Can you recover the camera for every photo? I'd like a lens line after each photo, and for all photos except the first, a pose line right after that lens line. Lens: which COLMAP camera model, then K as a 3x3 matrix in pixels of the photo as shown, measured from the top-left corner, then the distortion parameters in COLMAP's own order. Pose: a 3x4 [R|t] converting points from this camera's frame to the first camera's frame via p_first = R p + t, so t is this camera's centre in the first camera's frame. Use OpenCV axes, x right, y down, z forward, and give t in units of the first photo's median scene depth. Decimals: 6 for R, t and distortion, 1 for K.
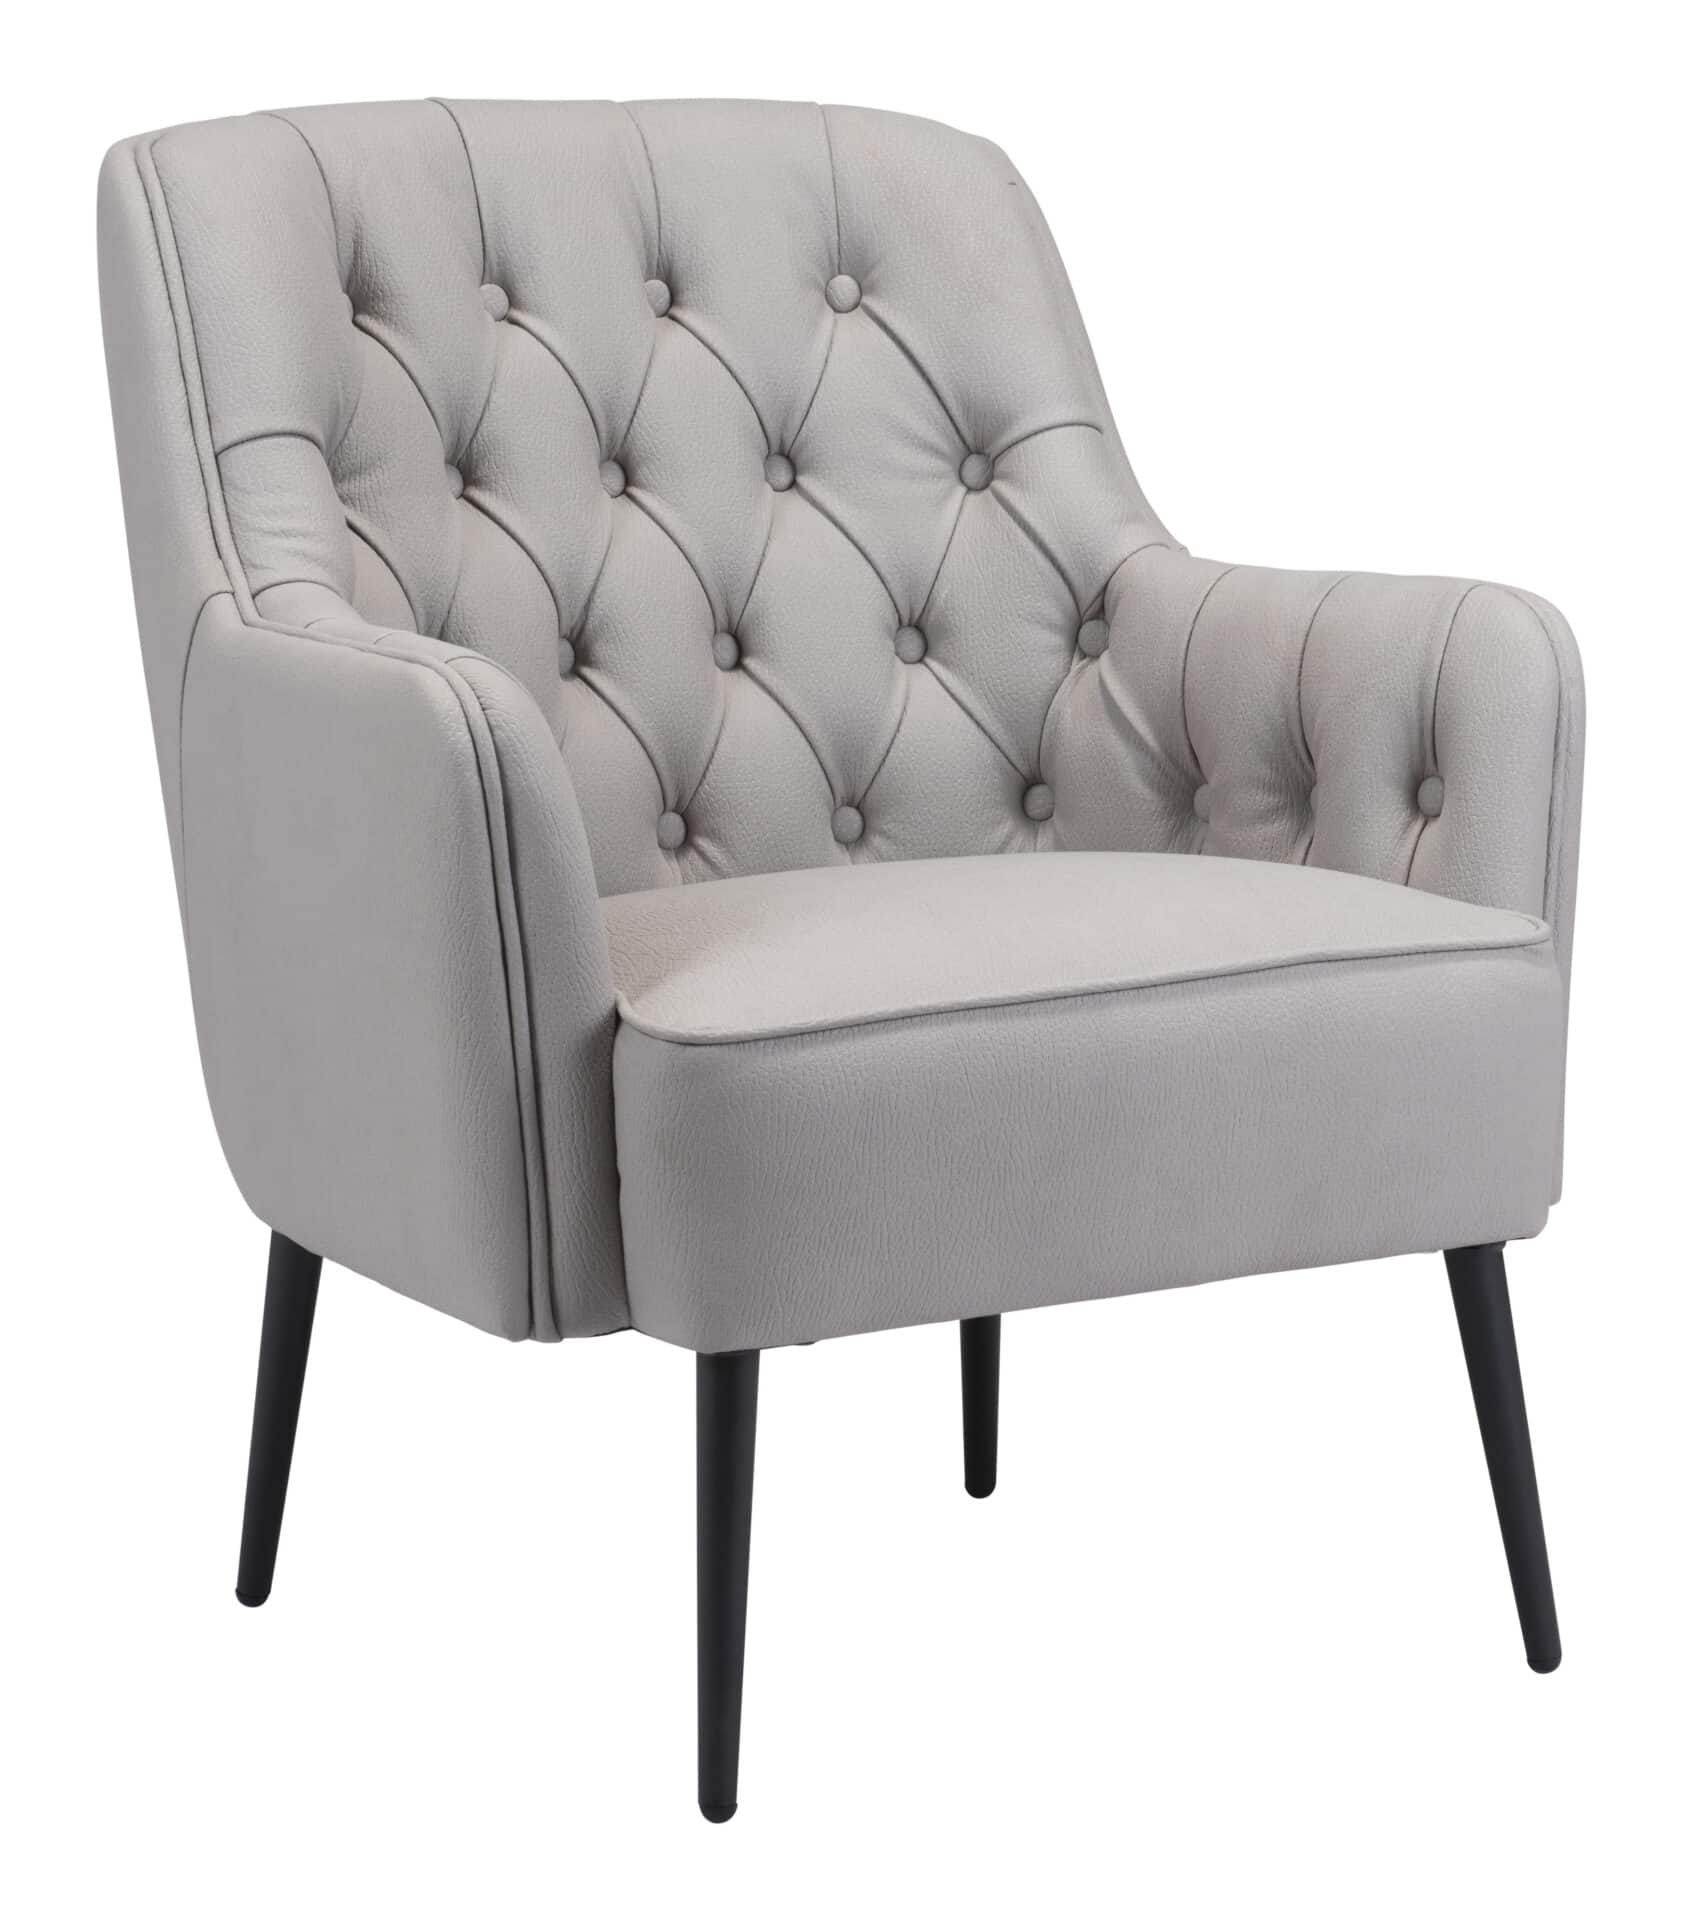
lens RADIAL K [[4332.7, 0, 841.4], [0, 4332.7, 959.8], [0, 0, 1]] dist [0.101724, 0.000000]
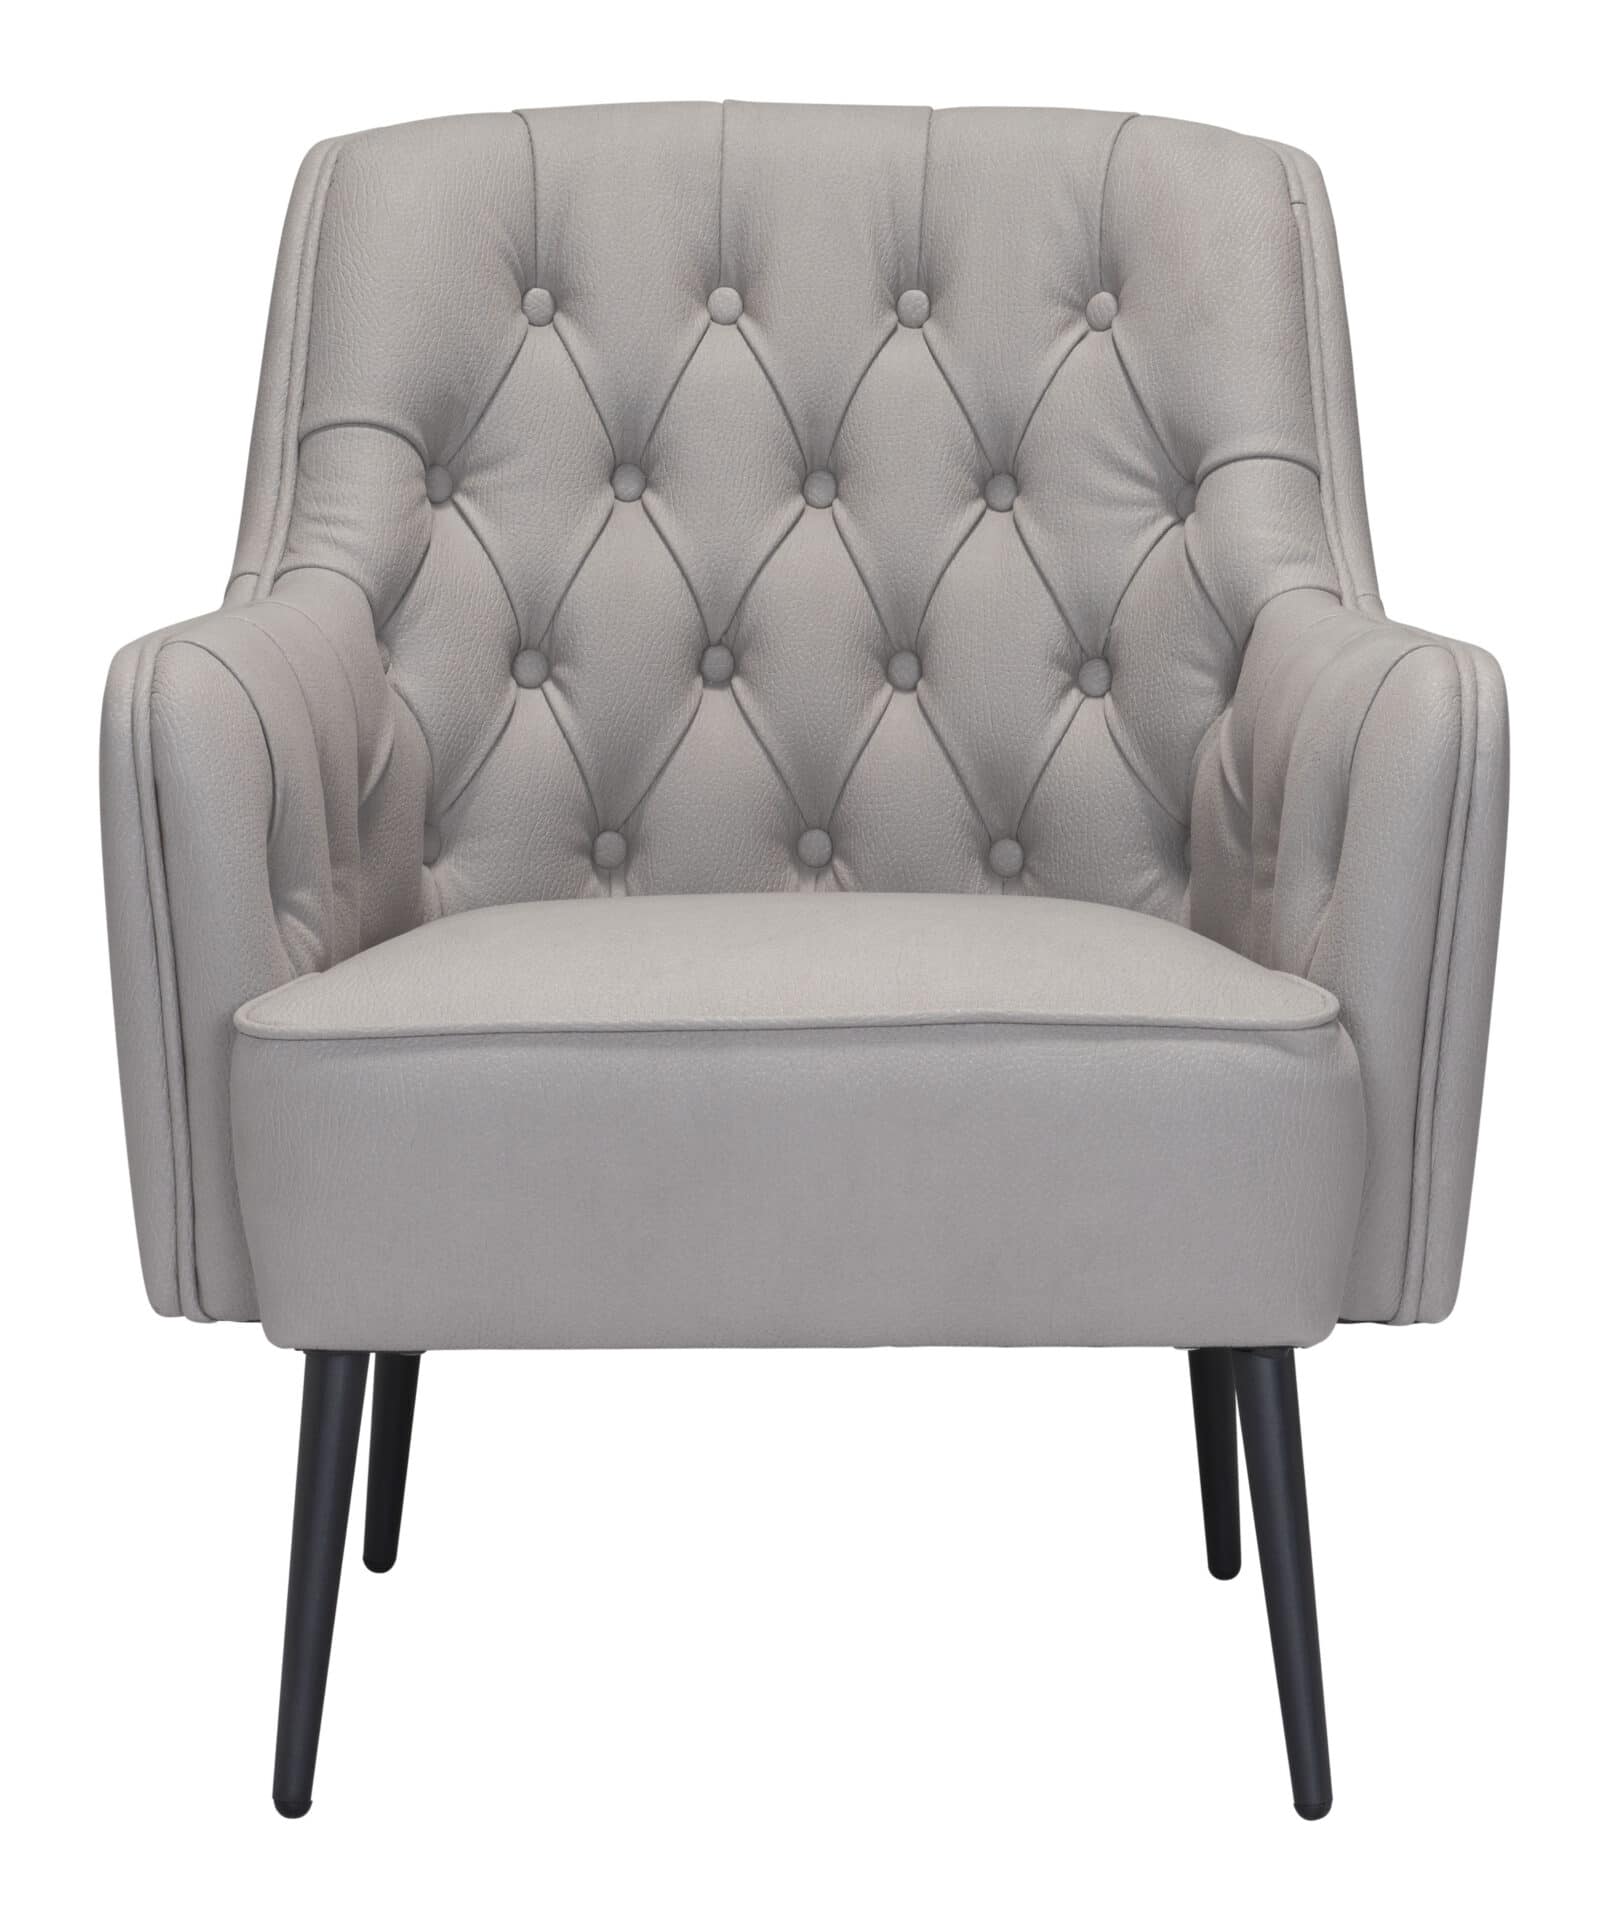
lens RADIAL K [[4451.0, 0, 804.5], [0, 4451.0, 959.6], [0, 0, 1]] dist [0.062741, 0.000000]
pose [[0.924549, 0.091244, -0.369978, 0.332952], [-0.093740, 0.995533, 0.011268, -0.015833], [0.369353, 0.024263, 0.928972, 0.063911]]
